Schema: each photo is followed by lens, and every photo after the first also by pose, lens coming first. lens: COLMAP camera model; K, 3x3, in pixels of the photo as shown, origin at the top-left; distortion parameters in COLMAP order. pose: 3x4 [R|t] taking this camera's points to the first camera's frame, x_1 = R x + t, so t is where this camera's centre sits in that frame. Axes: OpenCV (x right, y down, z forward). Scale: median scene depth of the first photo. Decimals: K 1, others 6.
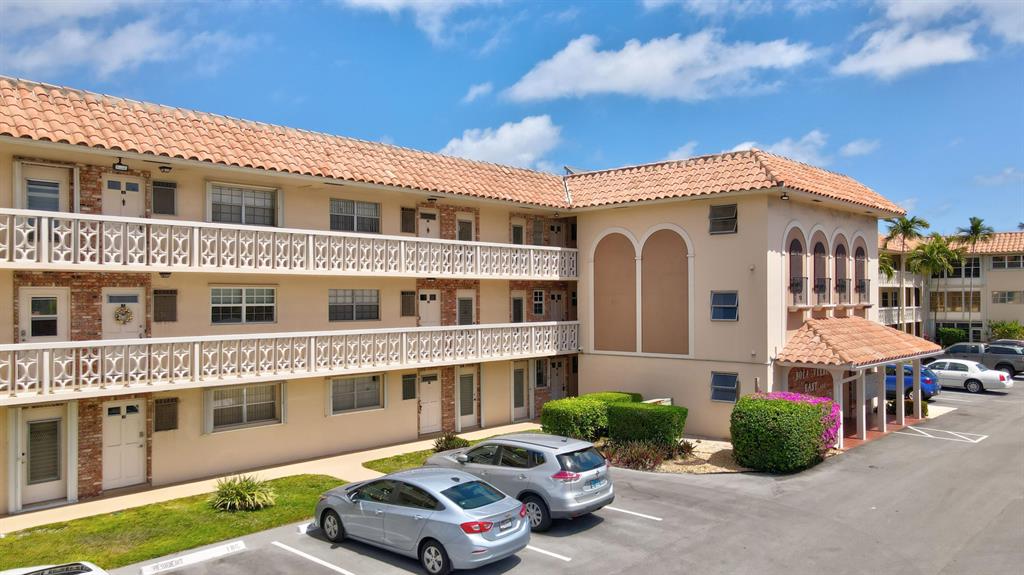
lens RADIAL K [[761.6, 0, 512.0], [0, 761.6, 287.5], [0, 0, 1]] dist [-0.022248, 0.059536]
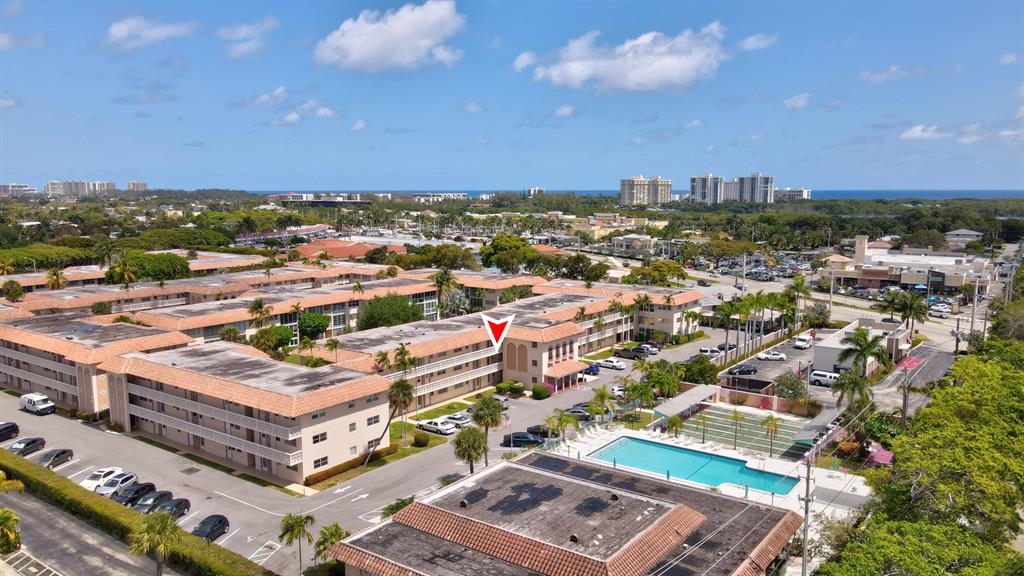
lens RADIAL K [[772.1, 0, 512.0], [0, 772.1, 288.0], [0, 0, 1]] dist [-0.022650, 0.064767]
pose [[0.991499, -0.015842, 0.129149, -0.415400], [-0.002406, 0.990159, 0.139924, -0.986976], [-0.130094, -0.139045, 0.981704, -3.210637]]
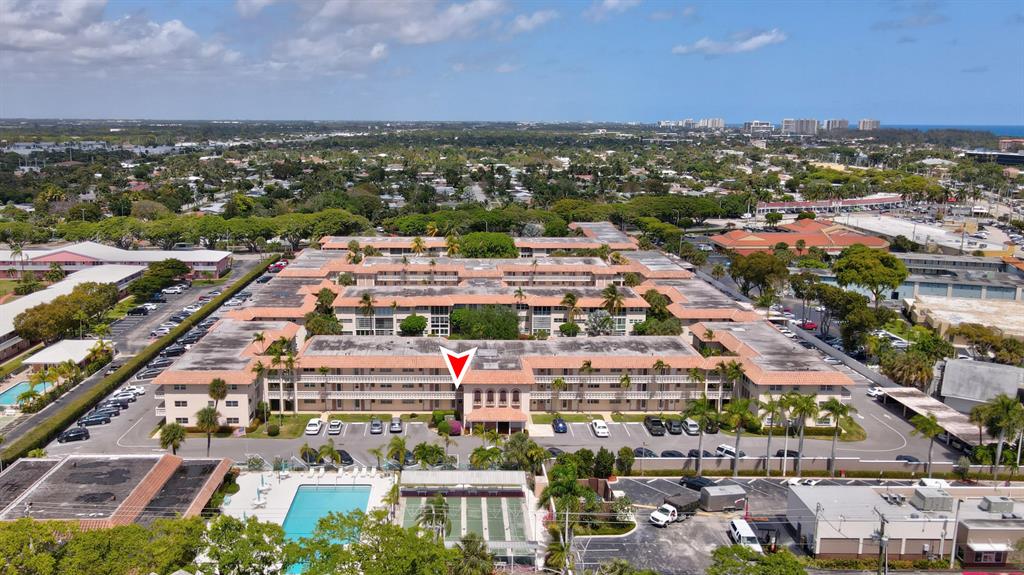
lens RADIAL K [[837.0, 0, 469.2], [0, 837.0, 287.5], [0, 0, 1]] dist [-0.008665, 0.081980]
pose [[0.699309, 0.146528, -0.699640, 3.490459], [0.001858, 0.978389, 0.206764, -1.583008], [0.714817, -0.145892, 0.683924, -2.215347]]
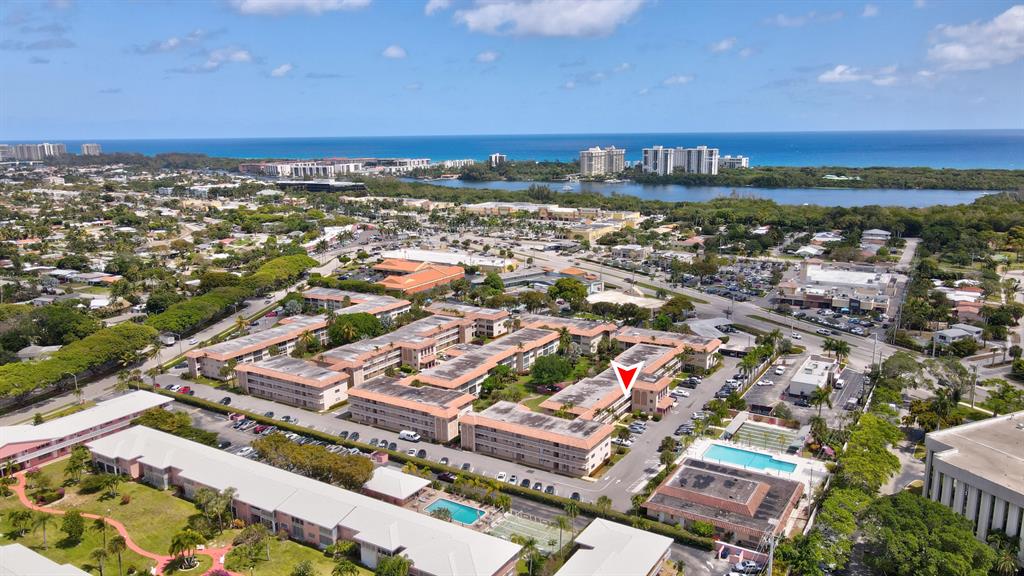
lens RADIAL K [[761.6, 0, 512.0], [0, 761.6, 288.0], [0, 0, 1]] dist [-0.022248, 0.059536]
pose [[0.977793, -0.050690, 0.203350, -2.759011], [0.006214, 0.976894, 0.213636, -2.873289], [-0.209480, -0.207628, 0.955515, -6.214508]]
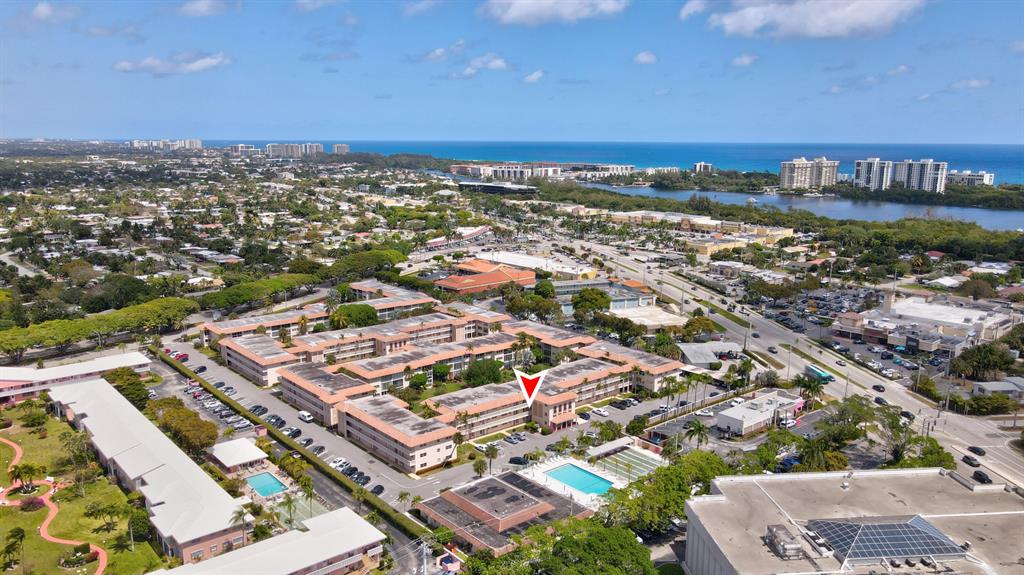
lens RADIAL K [[772.1, 0, 512.0], [0, 772.1, 287.5], [0, 0, 1]] dist [-0.022650, 0.064767]
pose [[0.994537, 0.027107, -0.100800, 0.673135], [-0.006110, 0.979155, 0.203023, -2.879186], [0.104202, -0.201298, 0.973972, -6.635855]]
